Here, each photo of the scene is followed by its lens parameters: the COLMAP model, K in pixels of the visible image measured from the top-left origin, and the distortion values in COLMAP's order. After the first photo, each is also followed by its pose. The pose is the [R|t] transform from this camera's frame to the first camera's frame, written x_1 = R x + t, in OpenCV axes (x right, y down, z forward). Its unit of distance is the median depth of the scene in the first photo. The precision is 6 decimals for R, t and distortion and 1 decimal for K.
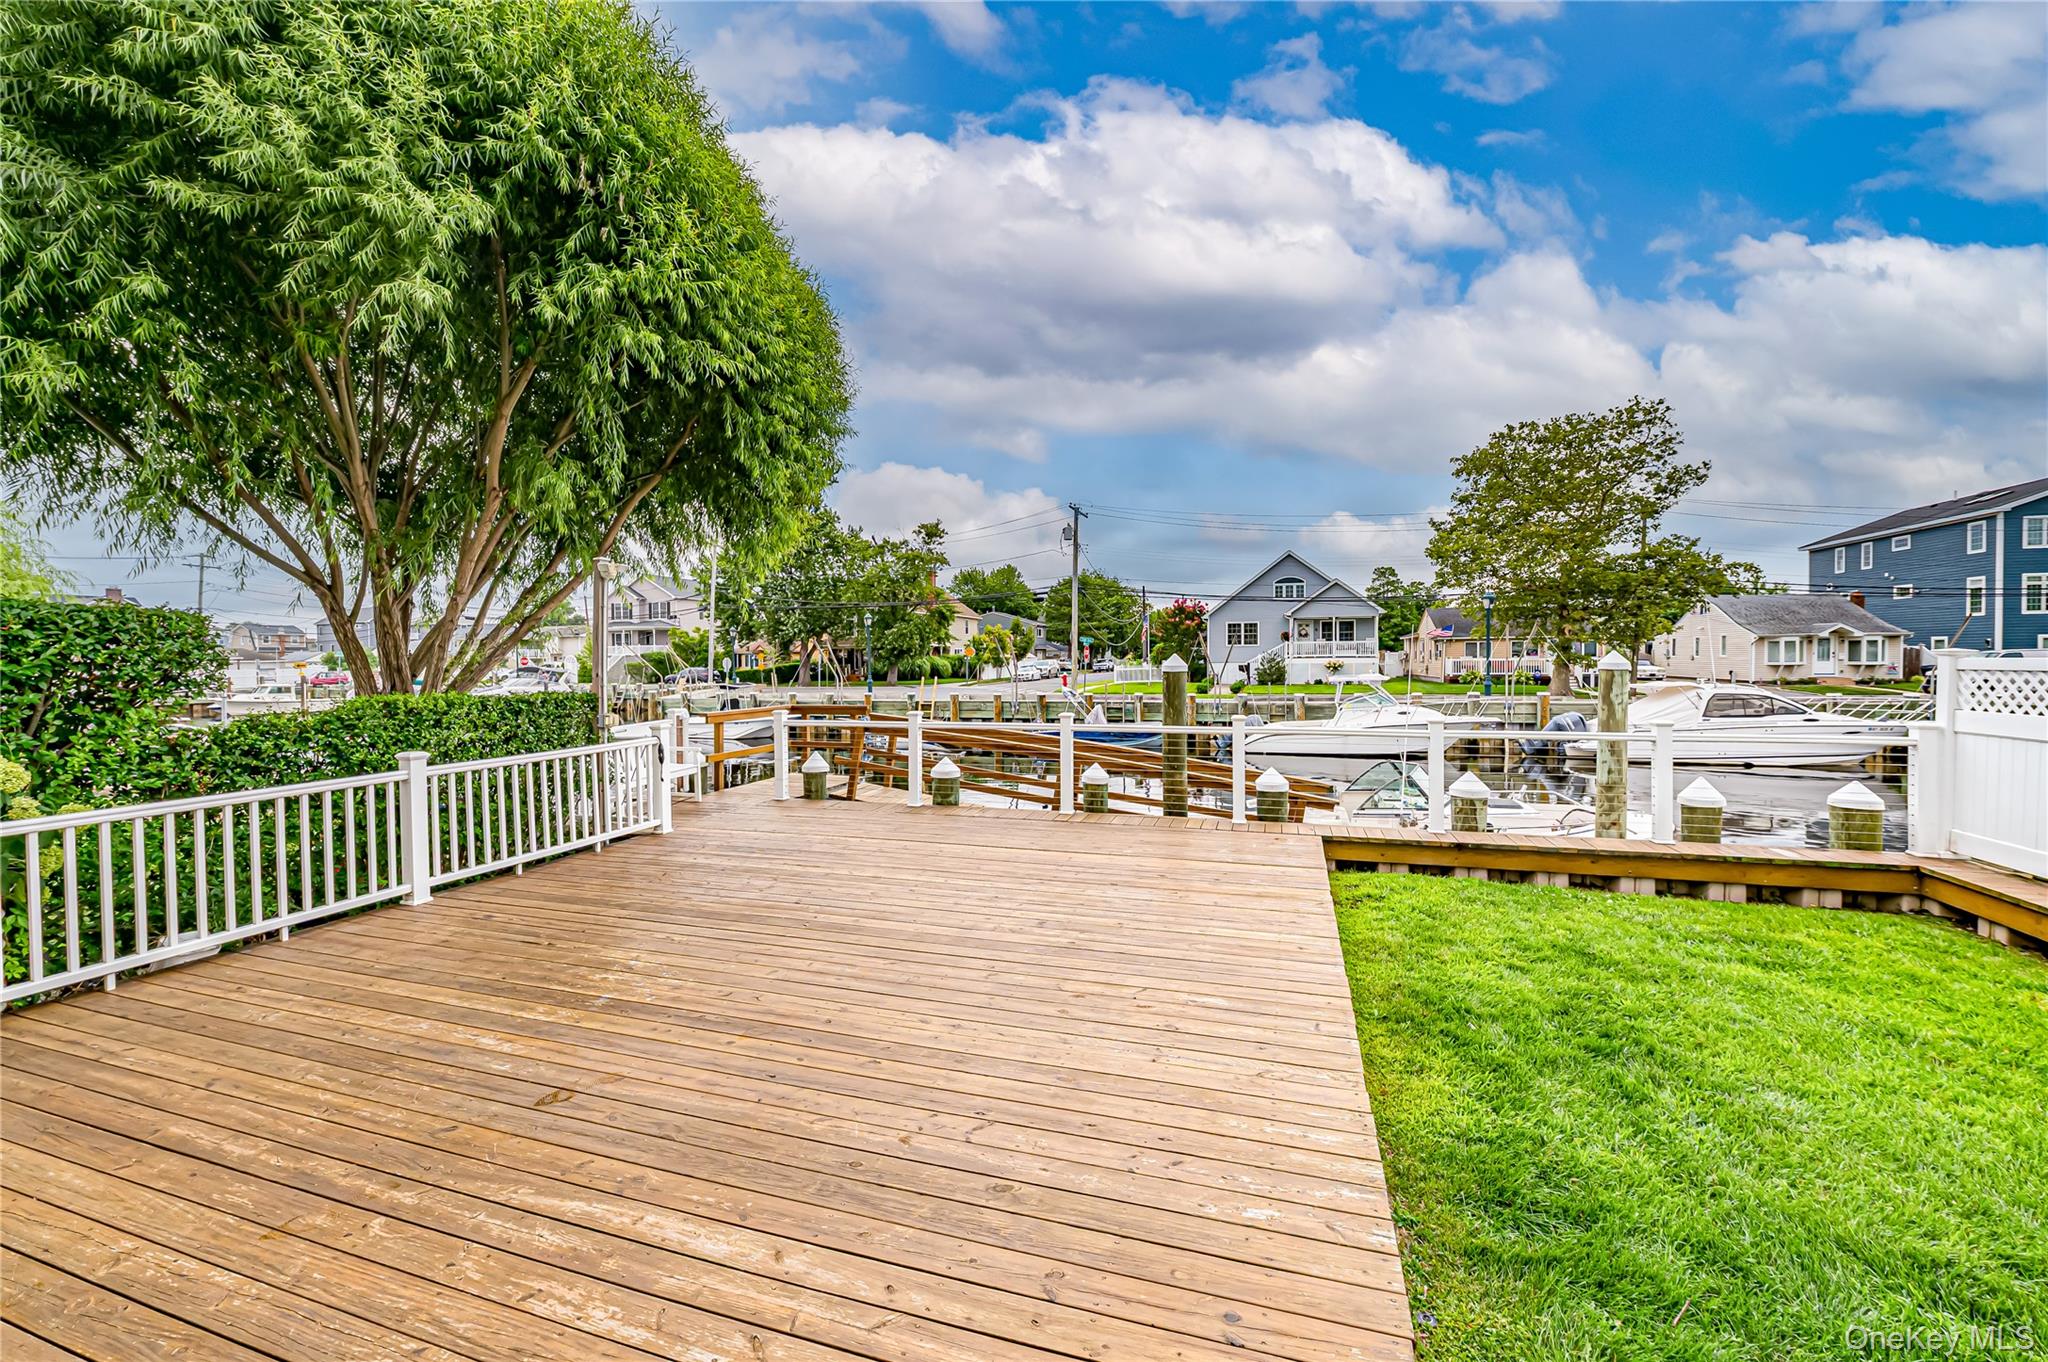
lens RADIAL K [[800.5, 0, 1035.9], [0, 800.5, 670.0], [0, 0, 1]] dist [0.002463, -0.000441]
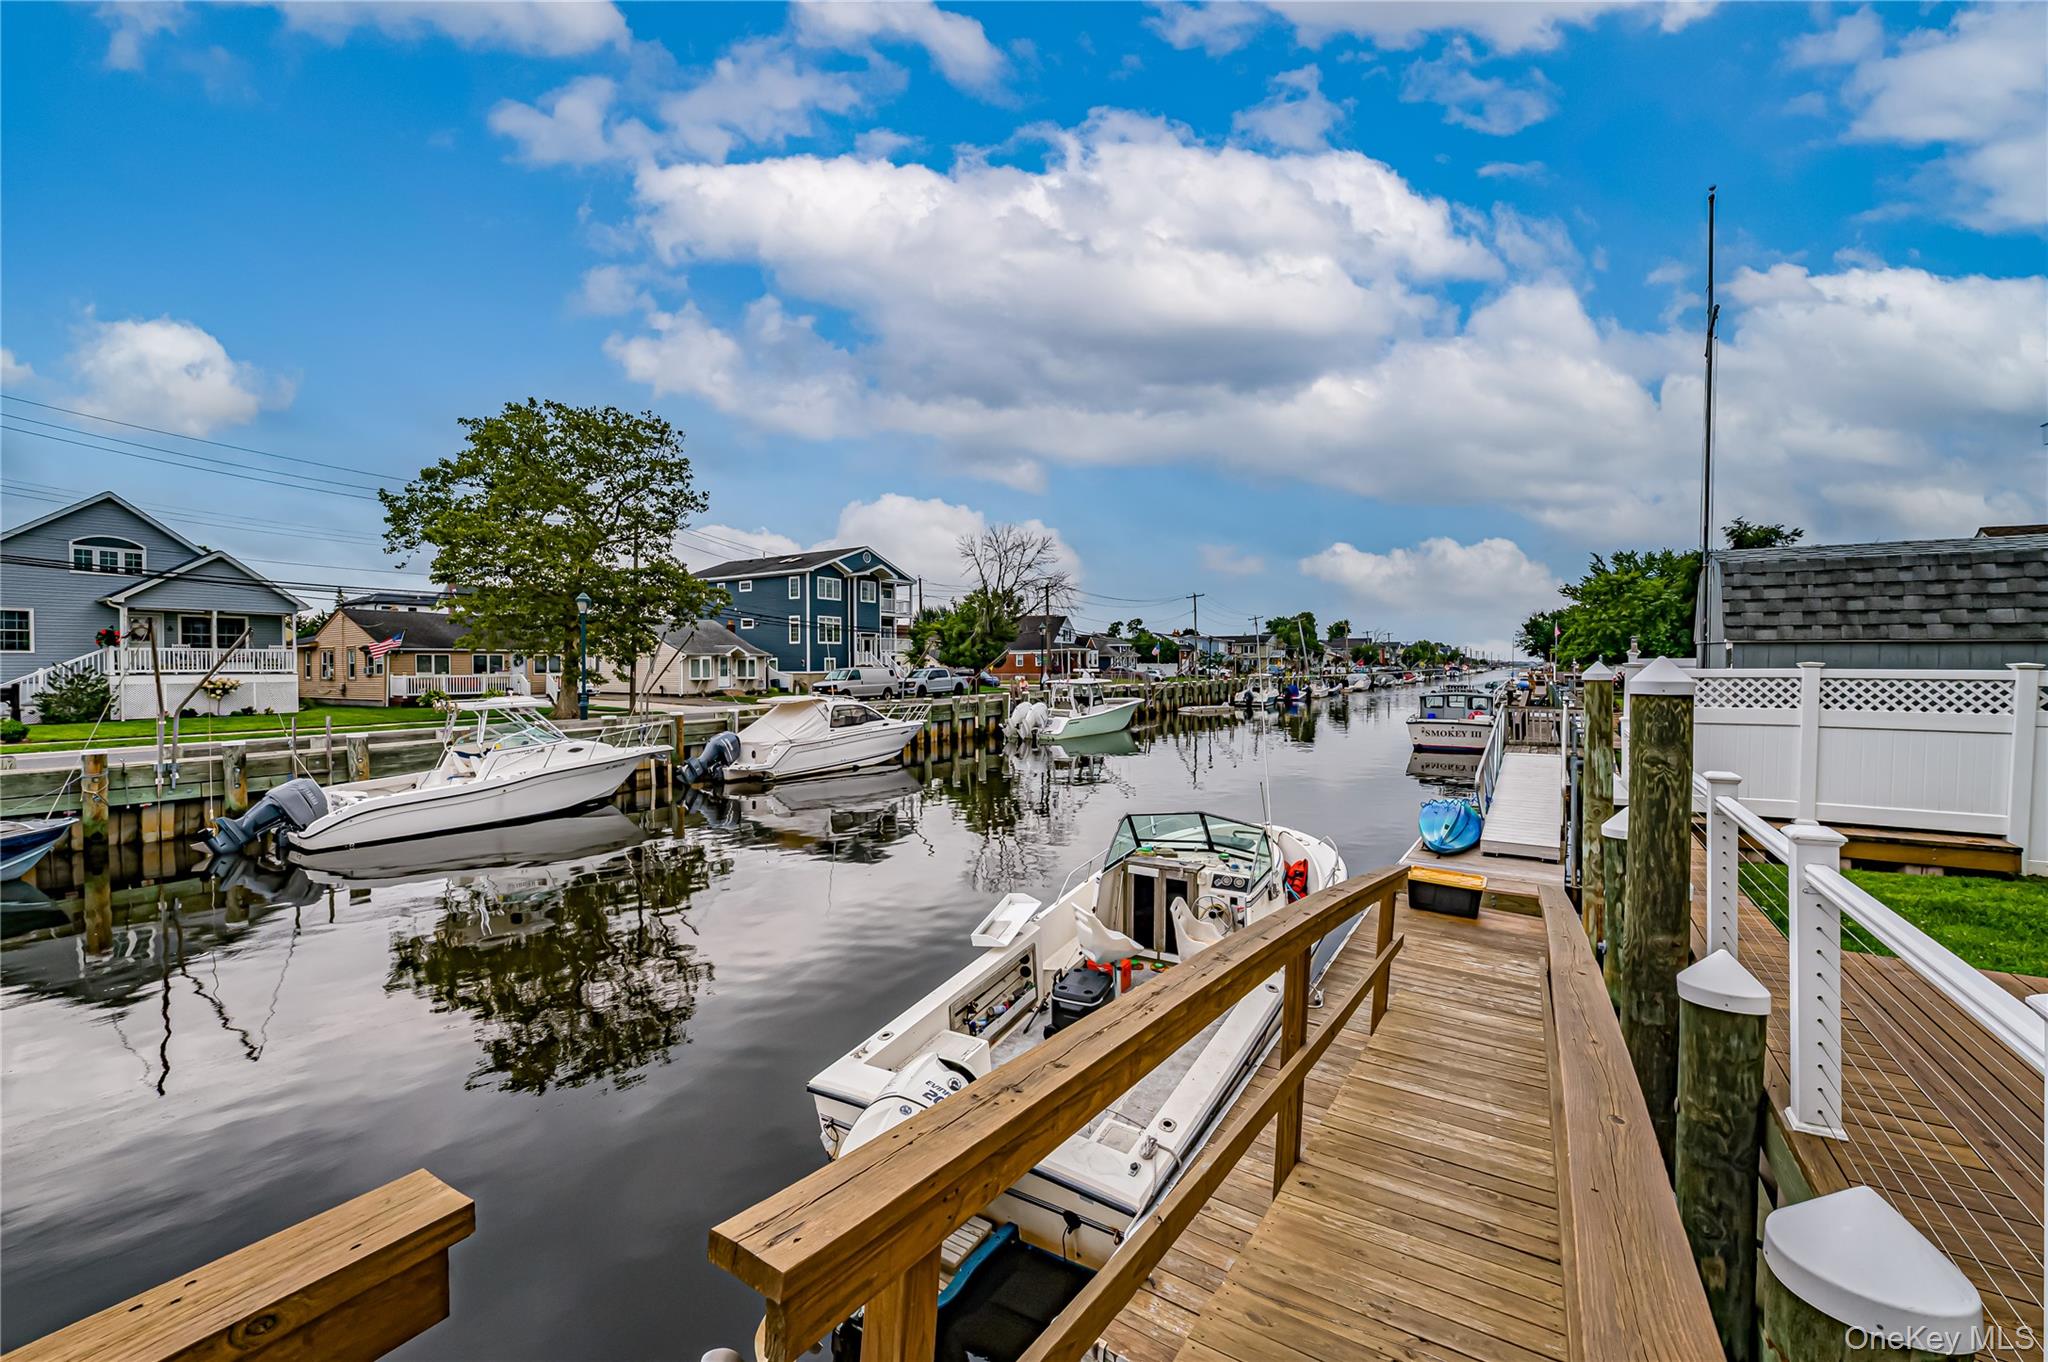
lens RADIAL K [[800.5, 0, 970.5], [0, 800.5, 674.6], [0, 0, 1]] dist [0.002463, -0.000441]
pose [[0.293047, -0.001085, 0.956097, -0.077589], [0.017047, 0.999846, -0.004090, -0.002818], [-0.955946, 0.017497, 0.293021, 0.296890]]
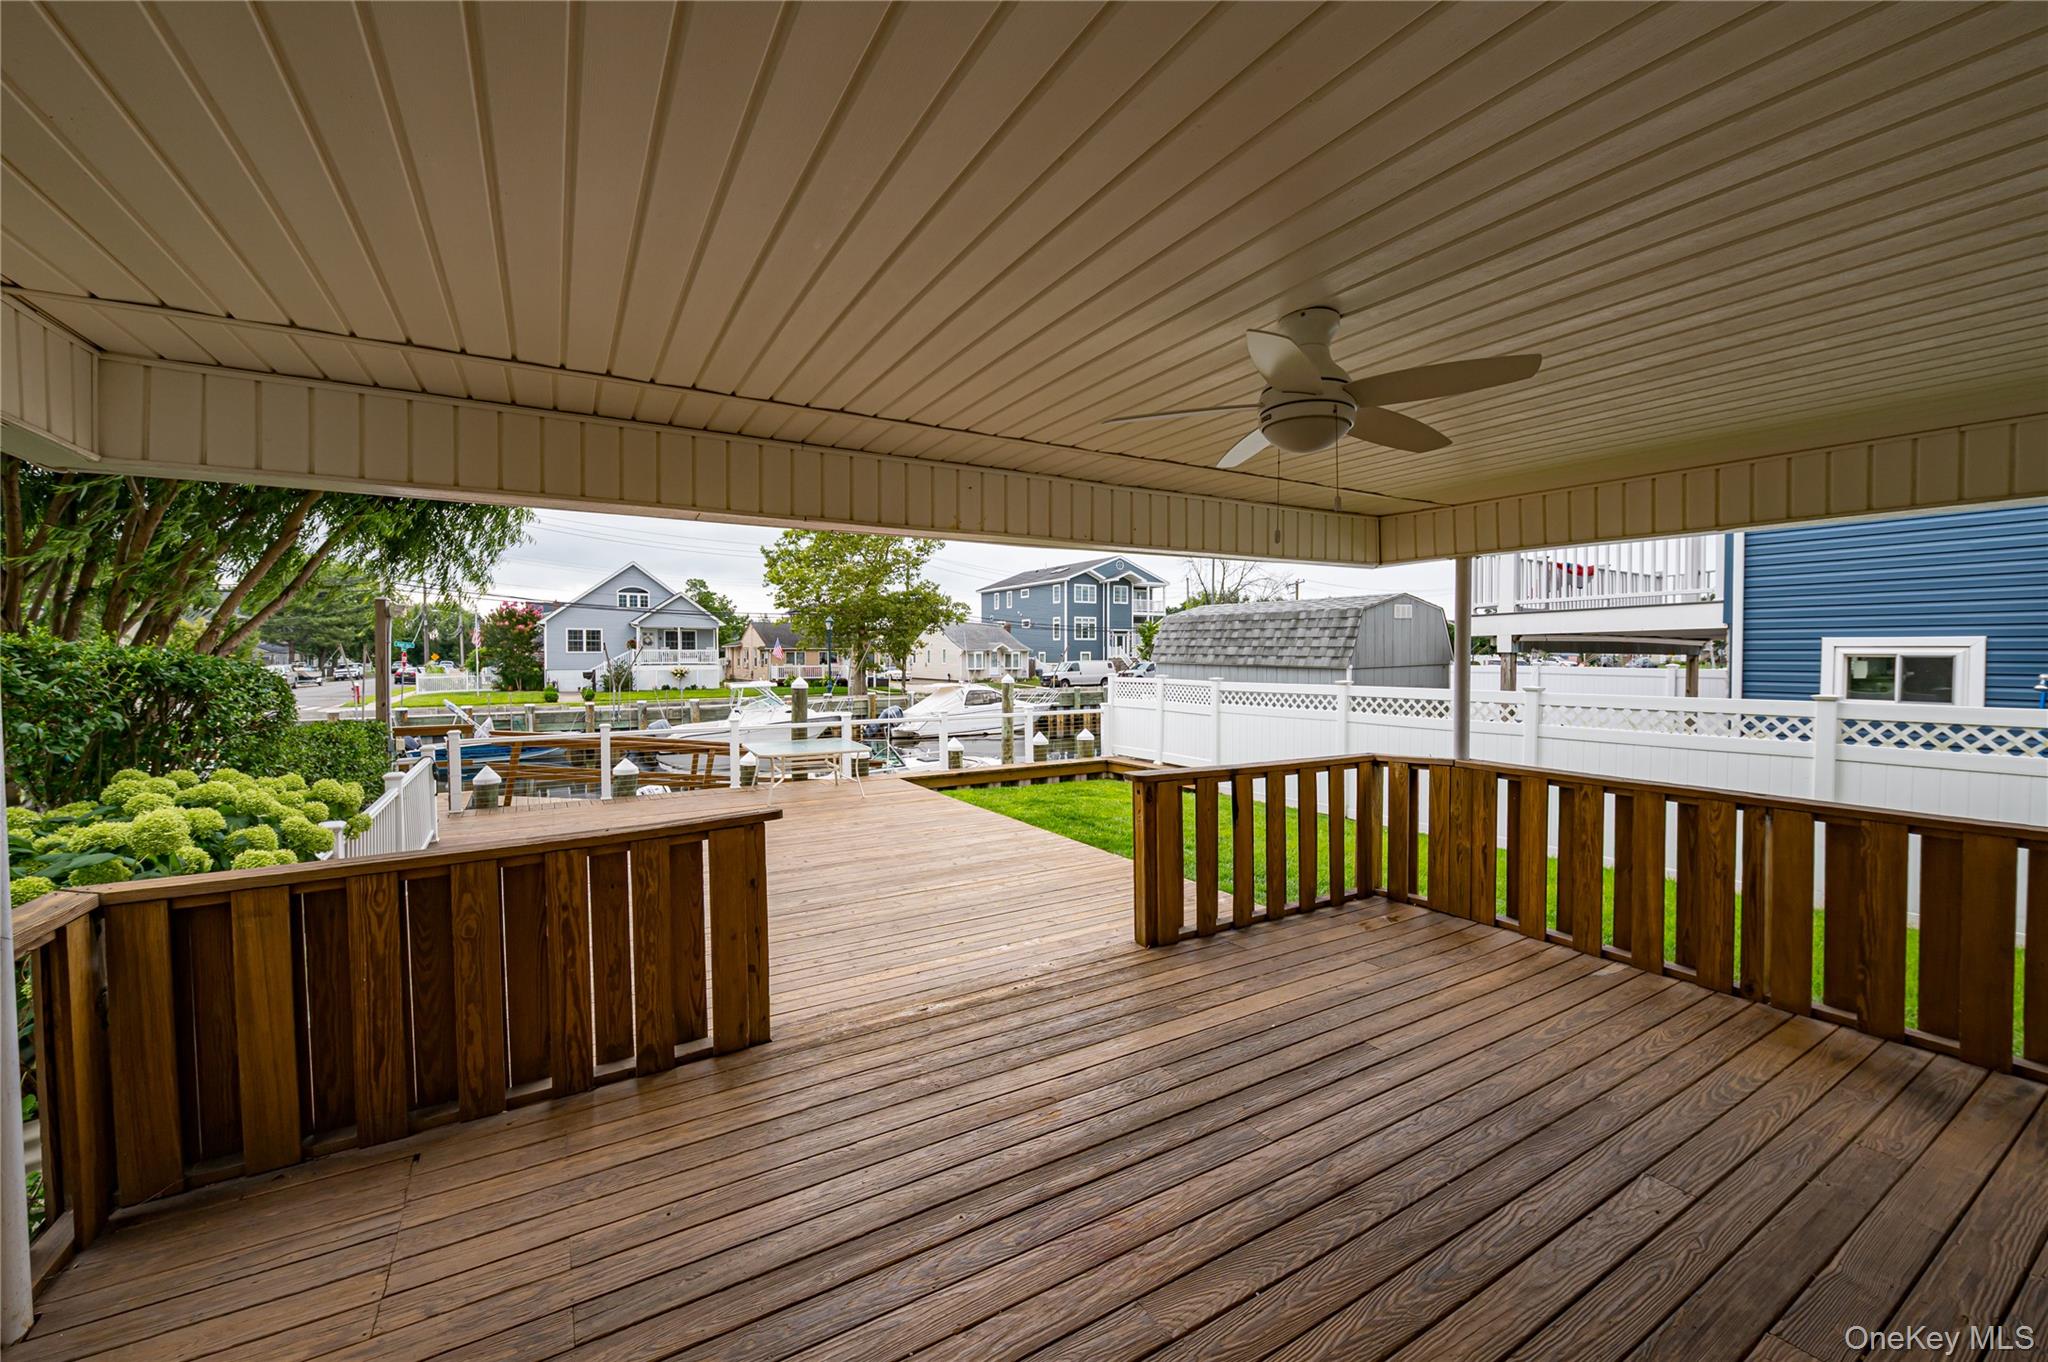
lens RADIAL K [[800.5, 0, 998.8], [0, 800.5, 682.3], [0, 0, 1]] dist [0.002463, -0.000441]
pose [[0.684258, -0.017962, 0.729019, -0.154696], [0.009449, 0.999831, 0.015765, -0.006349], [-0.729179, -0.003899, 0.684312, -0.075449]]
